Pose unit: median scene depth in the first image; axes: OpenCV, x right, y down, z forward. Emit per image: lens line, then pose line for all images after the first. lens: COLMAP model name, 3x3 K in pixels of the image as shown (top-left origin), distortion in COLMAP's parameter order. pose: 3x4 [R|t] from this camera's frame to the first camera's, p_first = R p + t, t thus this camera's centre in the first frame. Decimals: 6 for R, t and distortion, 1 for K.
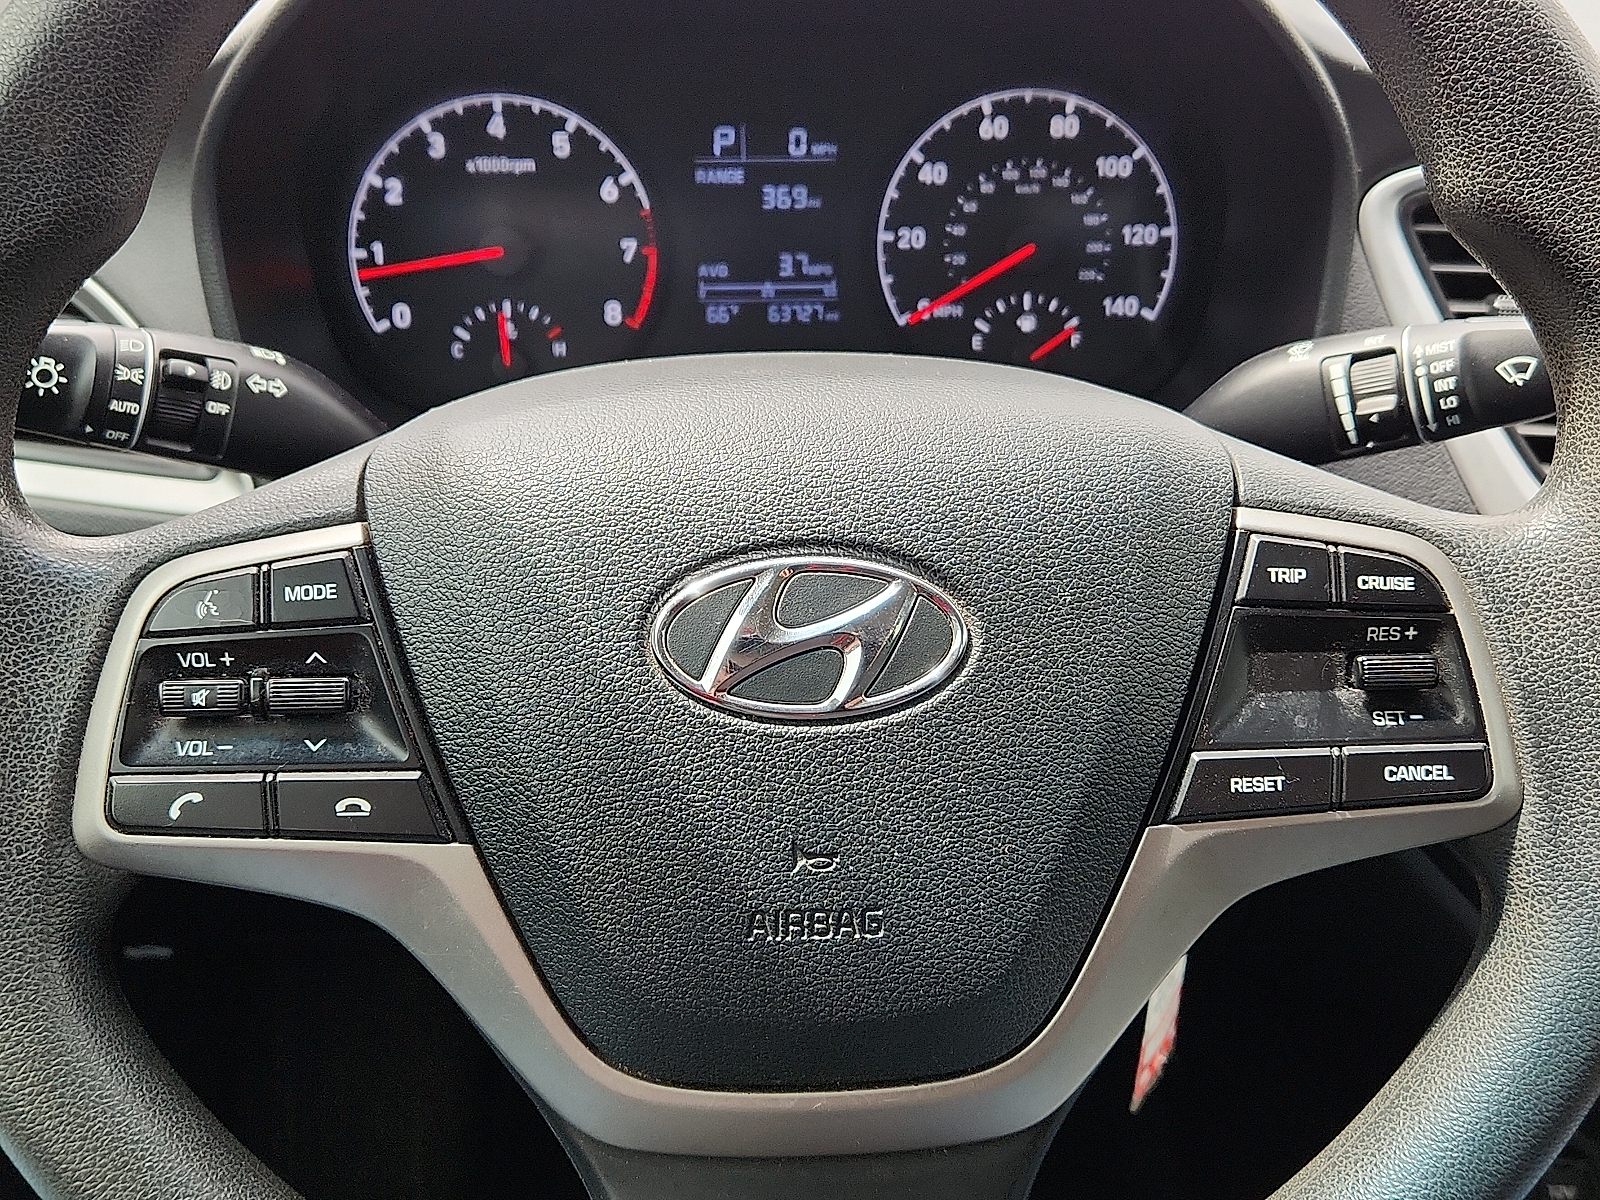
lens RADIAL K [[1762.9, 0, 800.0], [0, 1762.9, 600.0], [0, 0, 1]] dist [0.068296, 0.000207]
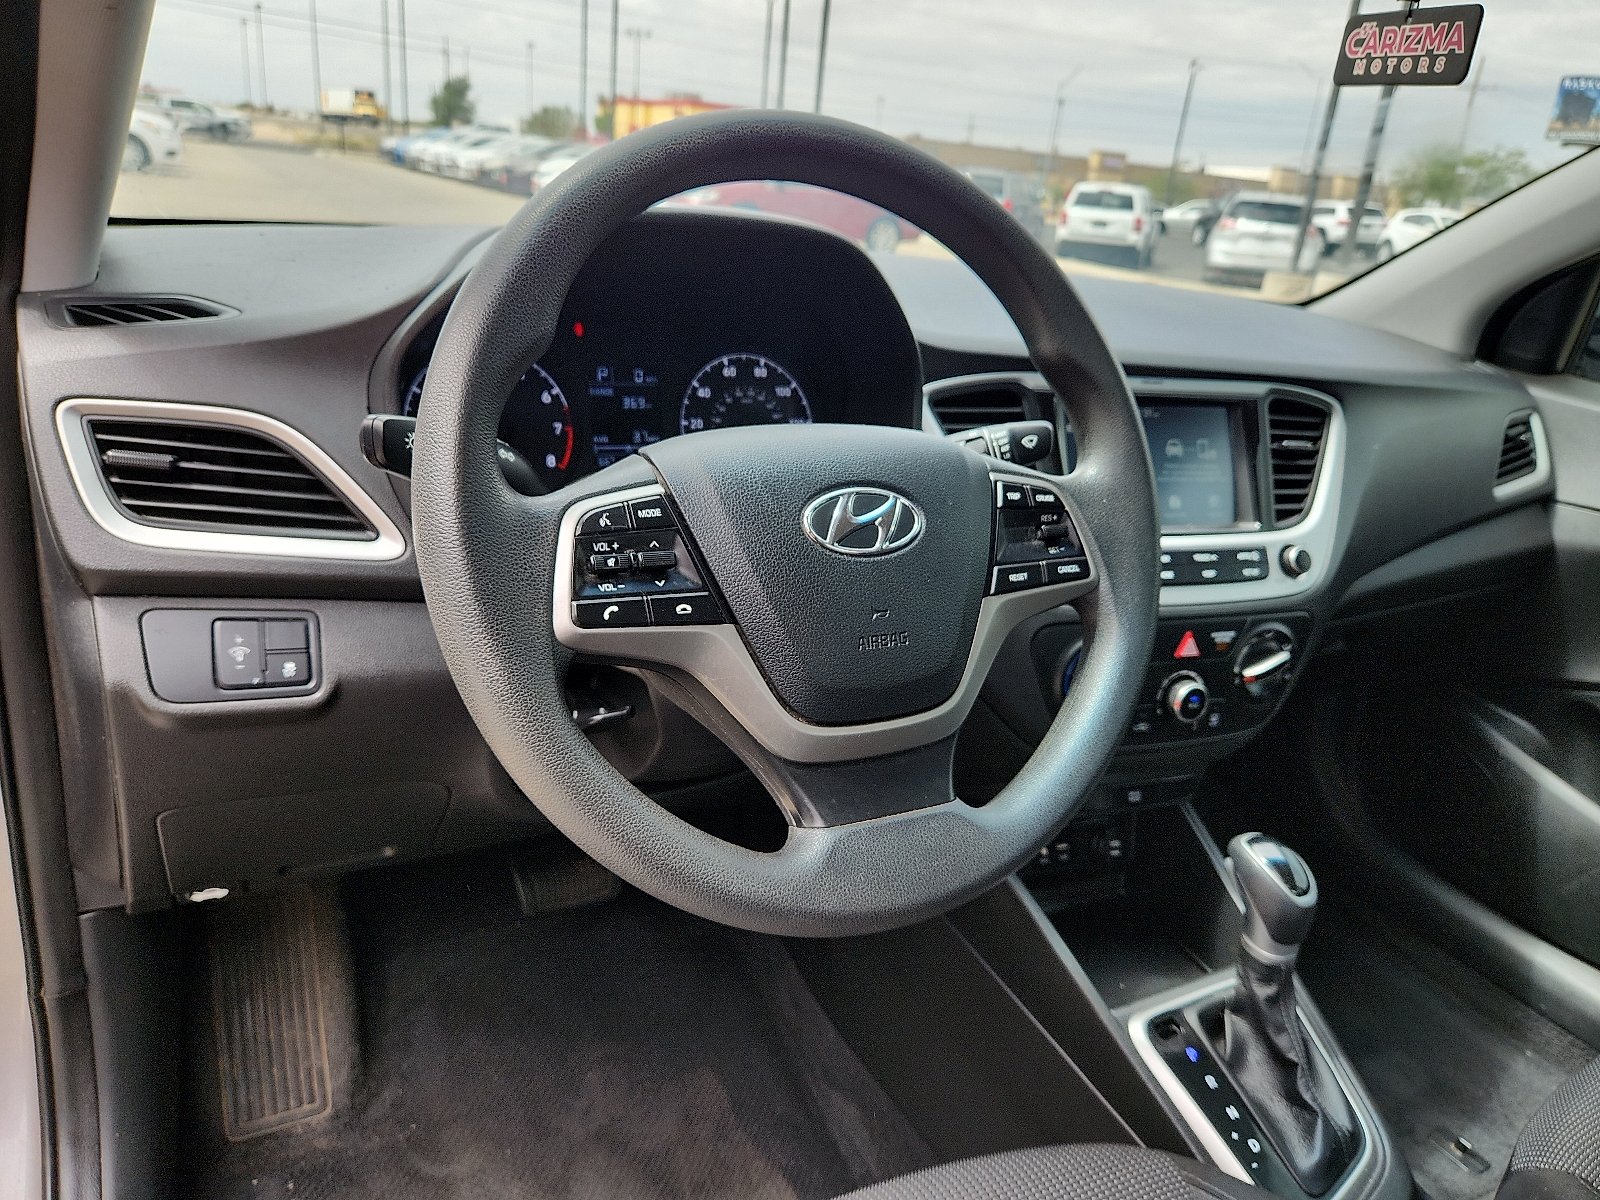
lens RADIAL K [[1063.9, 0, 822.6], [0, 1063.9, 596.2], [0, 0, 1]] dist [0.053851, -0.048239]
pose [[0.892591, -0.069673, 0.445451, -0.539455], [0.131919, 0.985109, -0.110258, 0.212351], [-0.431136, 0.157178, 0.888491, -0.170625]]
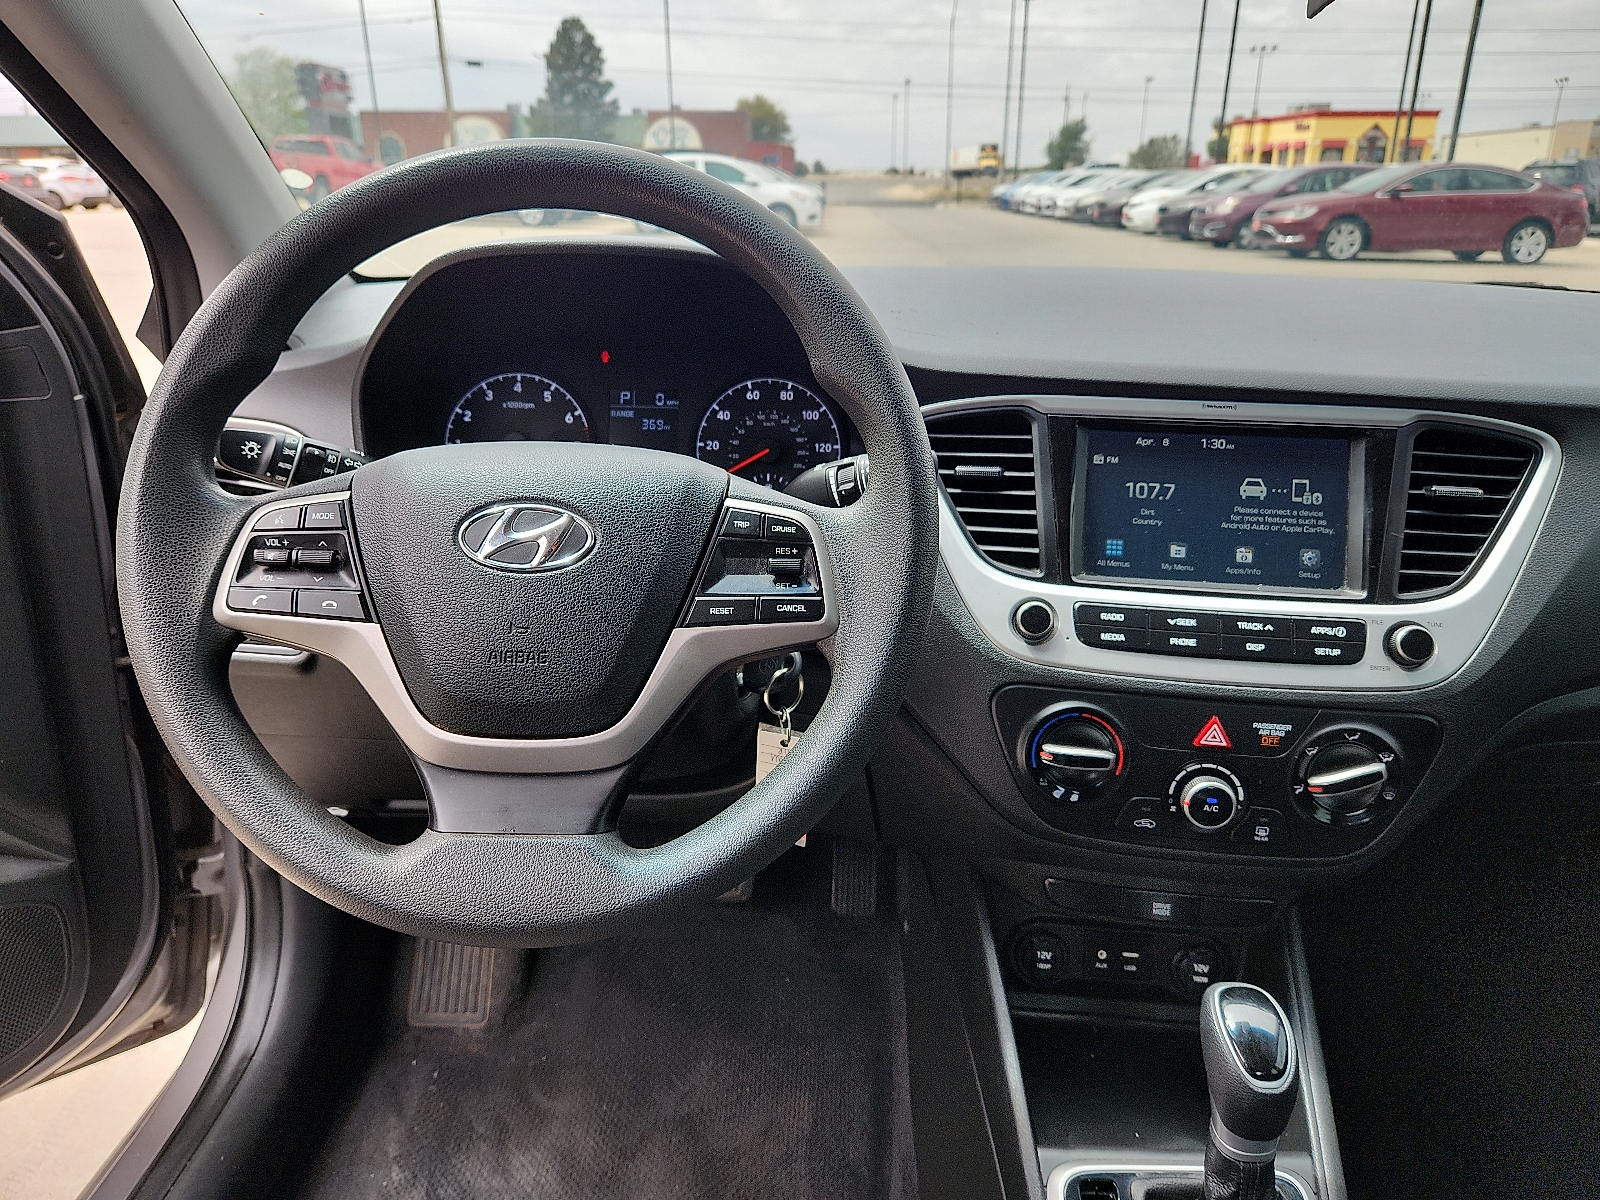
lens RADIAL K [[1063.9, 0, 822.6], [0, 1063.9, 596.2], [0, 0, 1]] dist [0.053851, -0.048239]
pose [[0.998820, 0.031052, -0.037331, 0.360496], [-0.036704, 0.986150, -0.161747, 0.249609], [0.031791, 0.162926, 0.986126, -0.301934]]
